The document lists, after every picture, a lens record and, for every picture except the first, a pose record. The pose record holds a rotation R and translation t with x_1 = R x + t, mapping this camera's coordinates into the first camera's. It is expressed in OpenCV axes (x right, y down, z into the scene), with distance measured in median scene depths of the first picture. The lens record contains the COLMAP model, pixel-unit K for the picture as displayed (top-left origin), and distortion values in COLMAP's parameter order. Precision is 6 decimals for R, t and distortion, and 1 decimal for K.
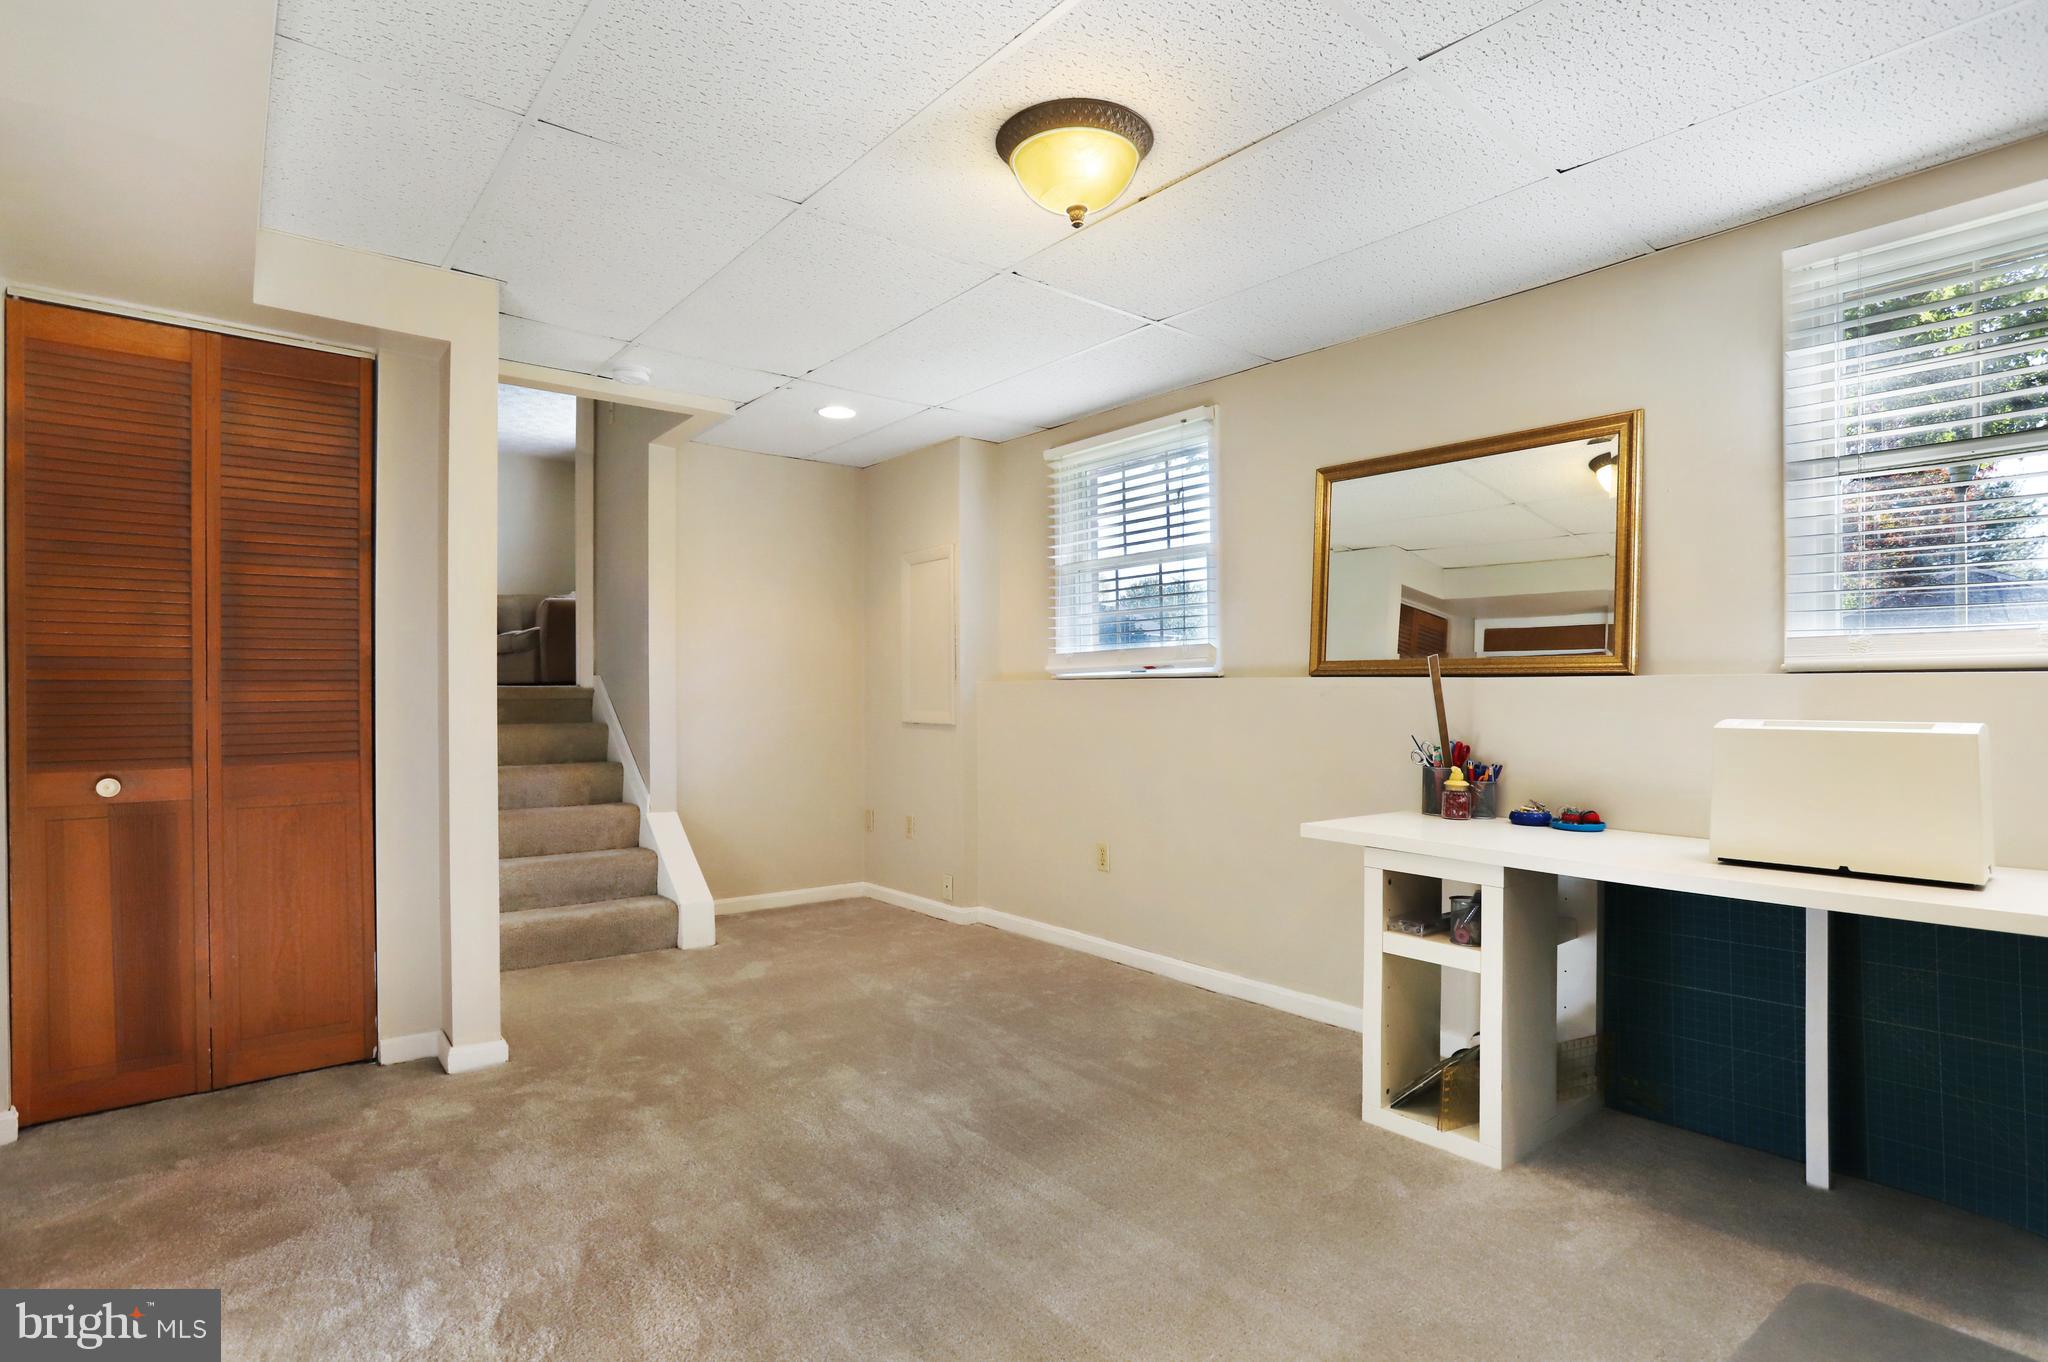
lens RADIAL K [[1014.8, 0, 1017.5], [0, 1014.8, 681.1], [0, 0, 1]] dist [-0.049109, 0.015268]
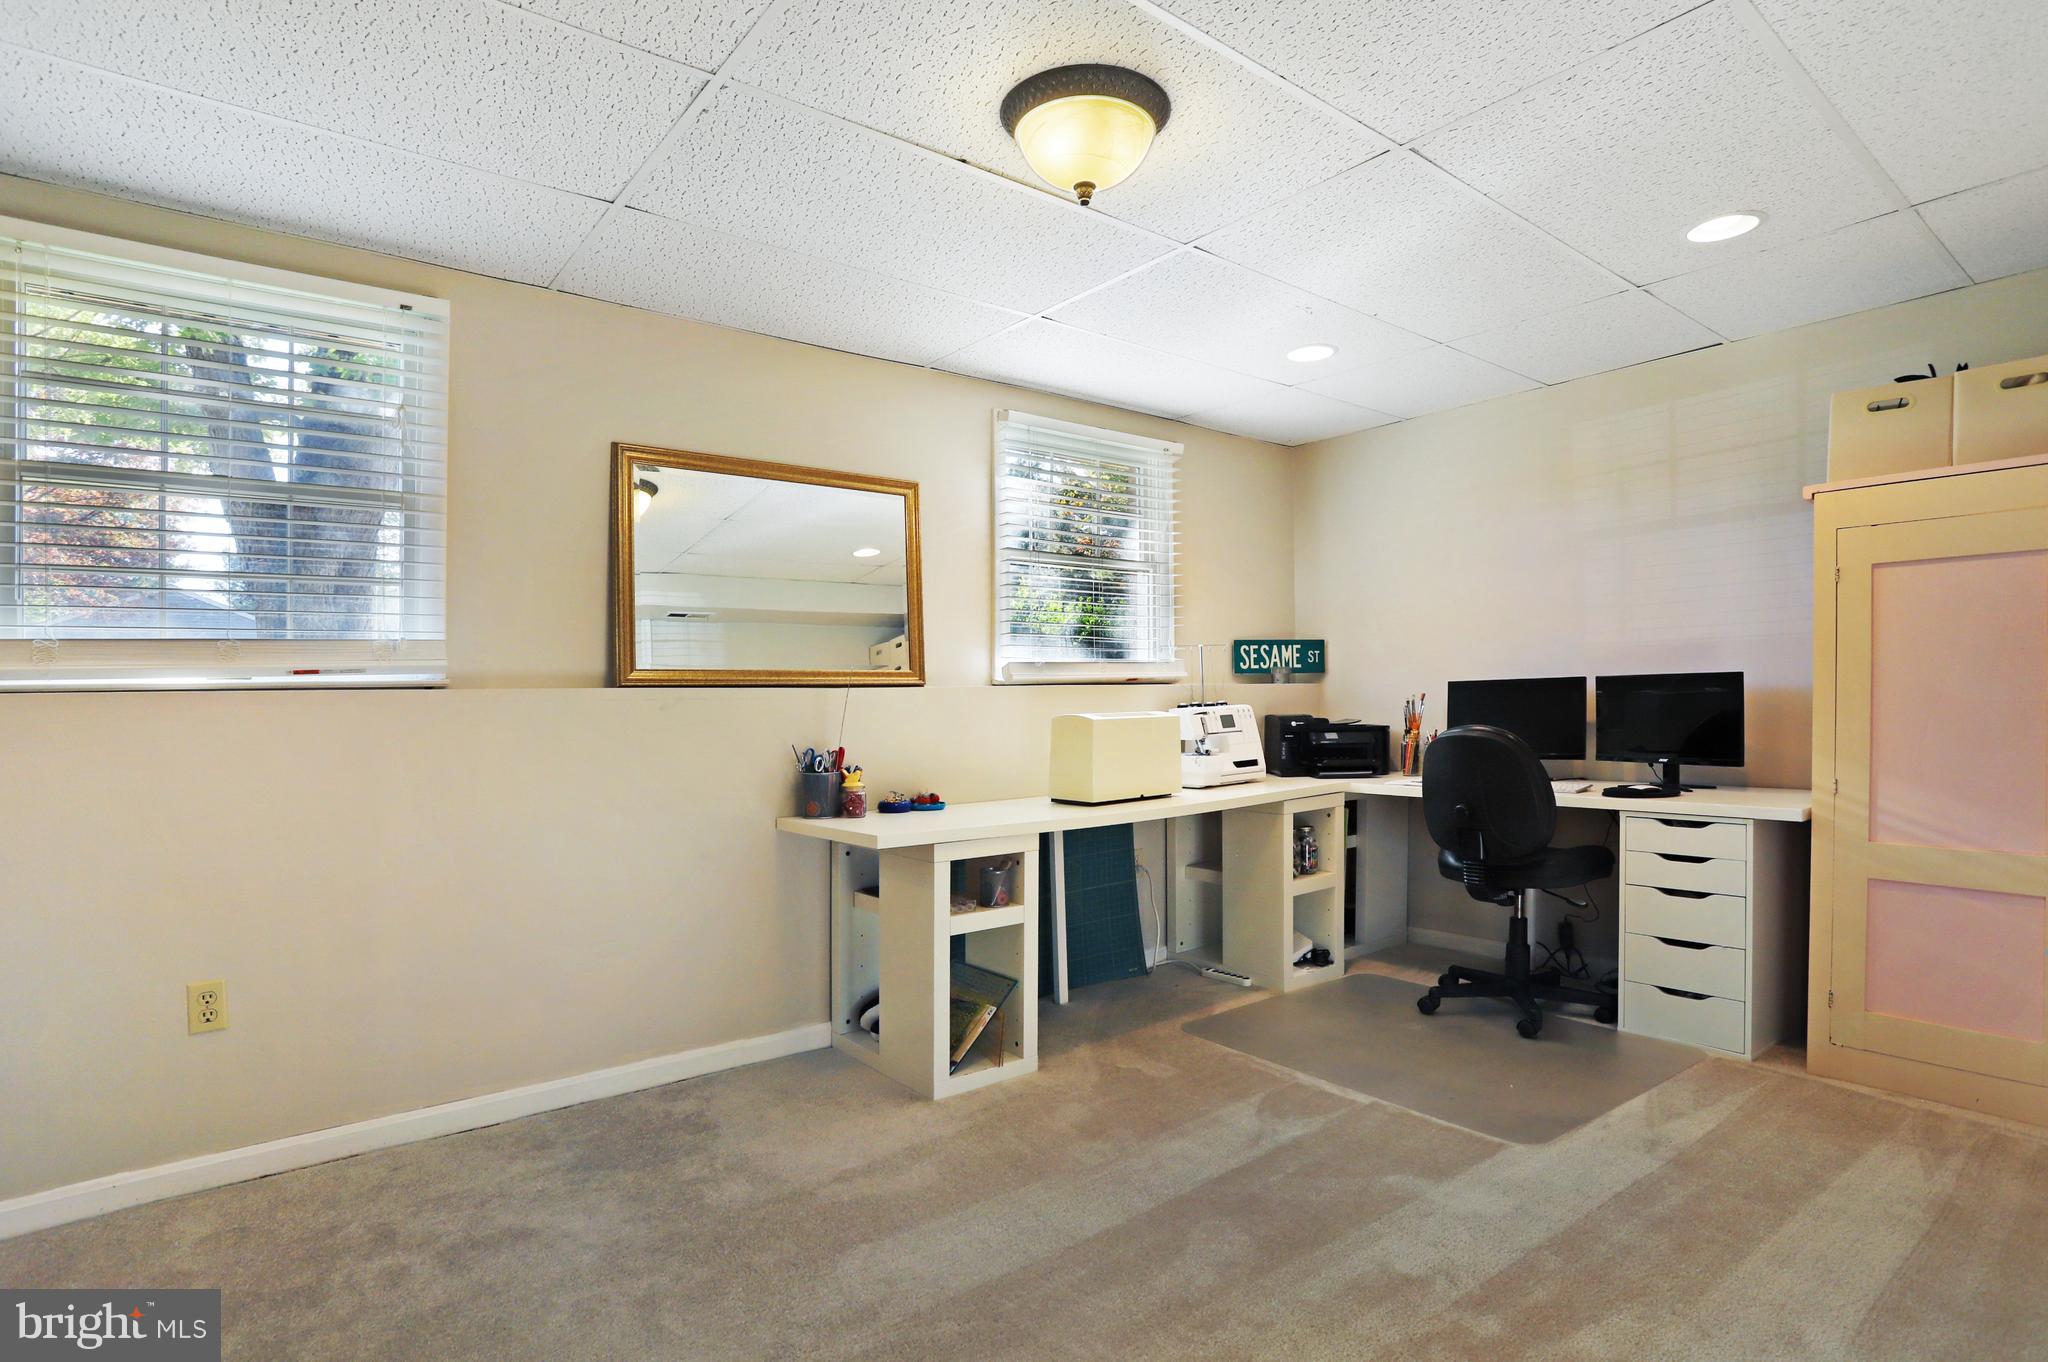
lens RADIAL K [[1014.8, 0, 1032.0], [0, 1014.8, 685.5], [0, 0, 1]] dist [-0.049109, 0.015268]
pose [[0.030482, 0.008114, 0.999502, -0.733757], [0.006528, 0.999944, -0.008317, 0.004602], [-0.999514, 0.006778, 0.030427, 0.859121]]
